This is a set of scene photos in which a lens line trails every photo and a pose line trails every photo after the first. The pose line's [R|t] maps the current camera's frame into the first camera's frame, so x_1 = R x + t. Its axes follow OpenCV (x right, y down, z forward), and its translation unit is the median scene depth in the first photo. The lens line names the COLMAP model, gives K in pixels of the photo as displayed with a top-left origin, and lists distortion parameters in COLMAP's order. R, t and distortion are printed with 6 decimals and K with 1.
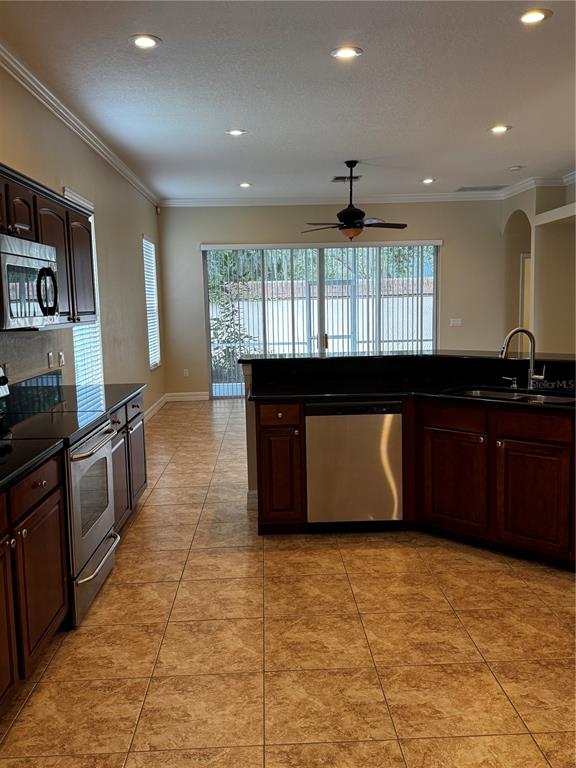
lens RADIAL K [[668.8, 0, 288.0], [0, 668.8, 384.0], [0, 0, 1]] dist [0.063134, -0.003235]
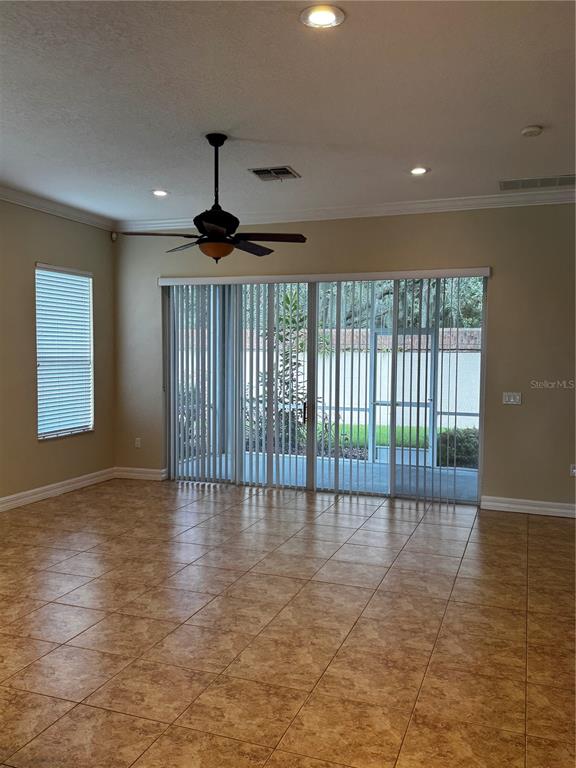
lens RADIAL K [[668.8, 0, 288.0], [0, 668.8, 384.0], [0, 0, 1]] dist [0.063134, -0.003235]
pose [[0.925693, 0.047364, -0.375299, 0.300809], [-0.073842, 0.995669, -0.056478, -0.054102], [0.370999, 0.079994, 0.925181, 0.348235]]
